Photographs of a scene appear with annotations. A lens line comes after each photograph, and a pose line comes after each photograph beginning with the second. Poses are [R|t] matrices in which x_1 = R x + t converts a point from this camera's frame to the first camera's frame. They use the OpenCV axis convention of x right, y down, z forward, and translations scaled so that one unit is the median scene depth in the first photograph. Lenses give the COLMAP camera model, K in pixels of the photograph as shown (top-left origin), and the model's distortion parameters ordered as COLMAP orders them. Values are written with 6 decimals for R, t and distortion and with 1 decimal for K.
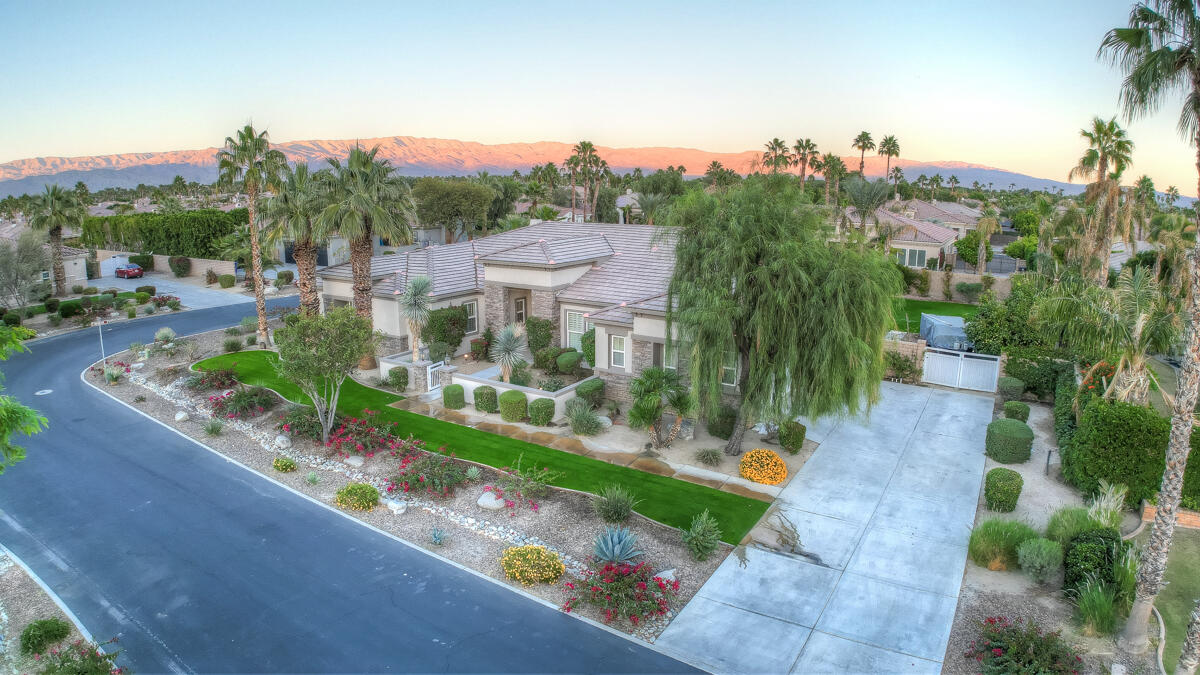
lens RADIAL K [[688.2, 0, 595.5], [0, 688.2, 345.7], [0, 0, 1]] dist [-0.157934, -0.001939]
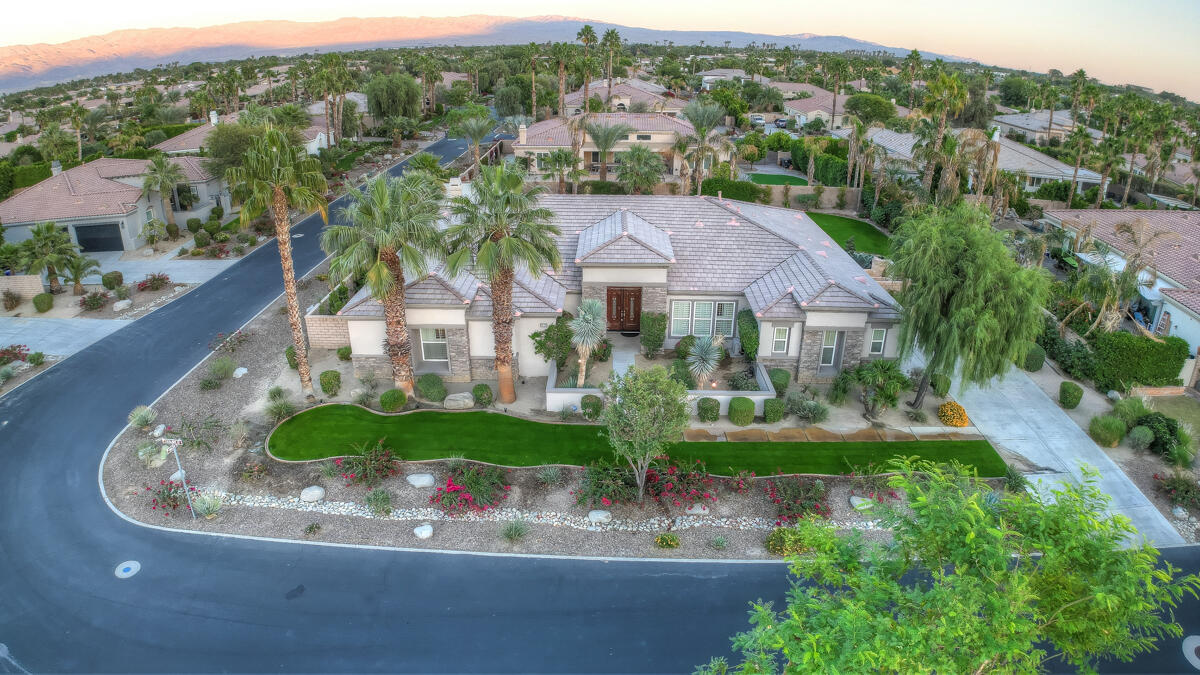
lens RADIAL K [[688.2, 0, 595.5], [0, 688.2, 345.7], [0, 0, 1]] dist [-0.157934, -0.001939]
pose [[0.853910, -0.214617, 0.474106, -0.695051], [0.120211, 0.967711, 0.221549, -0.244616], [-0.506346, -0.132190, 0.852138, 0.150374]]
